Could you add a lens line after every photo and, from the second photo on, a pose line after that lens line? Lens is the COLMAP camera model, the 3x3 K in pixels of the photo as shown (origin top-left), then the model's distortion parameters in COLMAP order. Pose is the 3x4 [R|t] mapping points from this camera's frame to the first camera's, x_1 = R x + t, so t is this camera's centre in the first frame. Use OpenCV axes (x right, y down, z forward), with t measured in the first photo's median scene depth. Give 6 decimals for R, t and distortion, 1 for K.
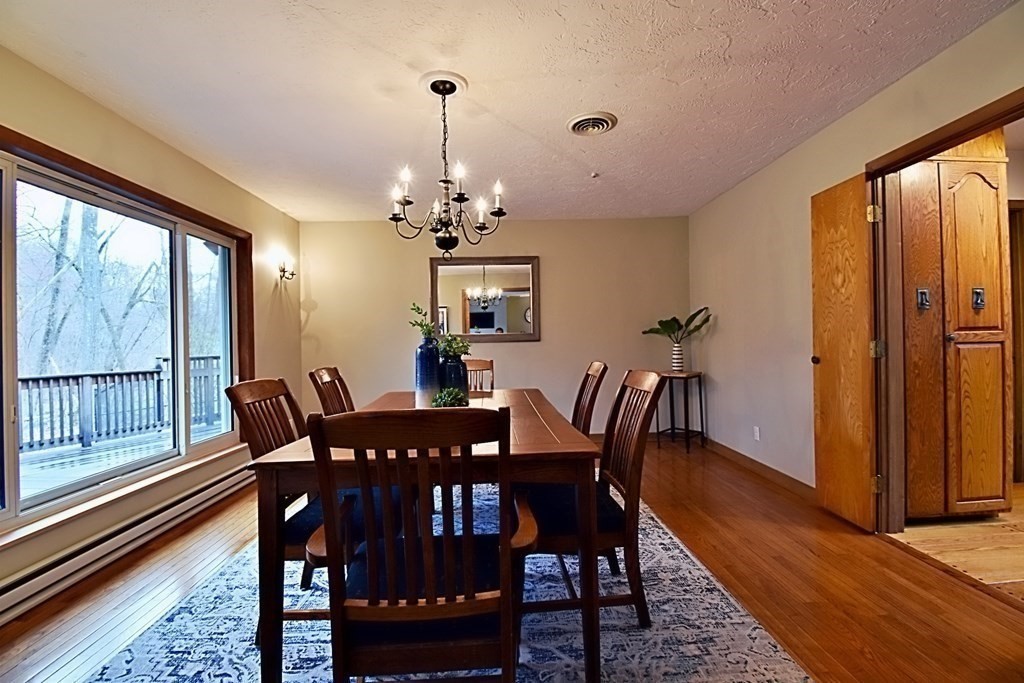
lens RADIAL K [[467.0, 0, 509.7], [0, 467.0, 340.9], [0, 0, 1]] dist [0.016199, -0.022272]
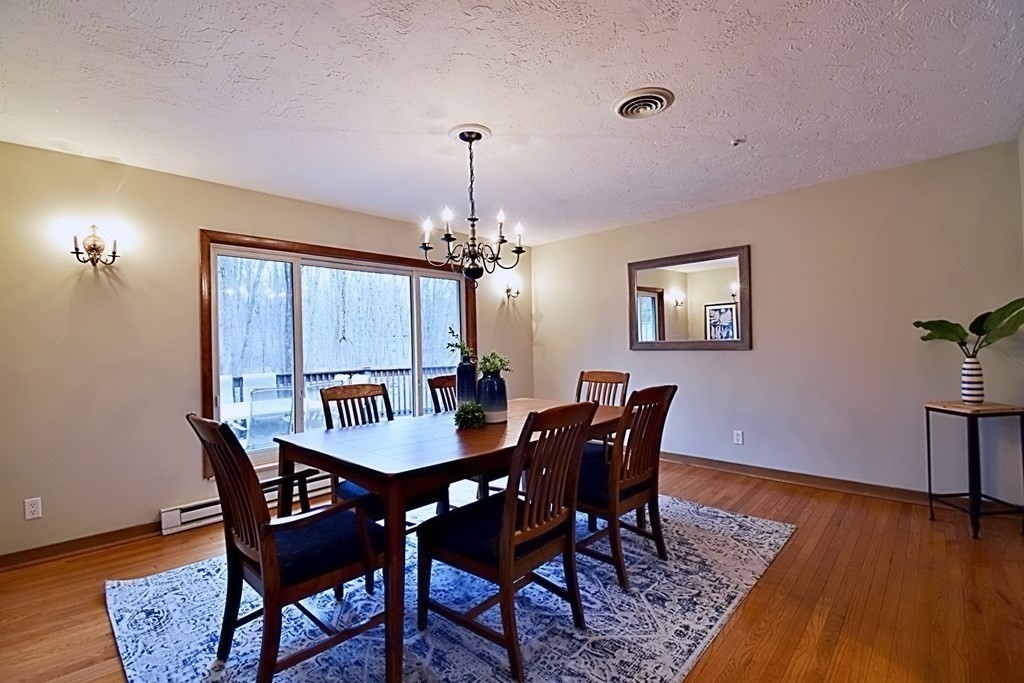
lens RADIAL K [[467.0, 0, 509.7], [0, 467.0, 340.9], [0, 0, 1]] dist [0.016199, -0.022272]
pose [[0.681454, 0.000062, -0.731861, 0.643904], [0.011002, 0.999886, 0.010329, -0.047399], [0.731778, -0.015091, 0.681376, 0.246169]]
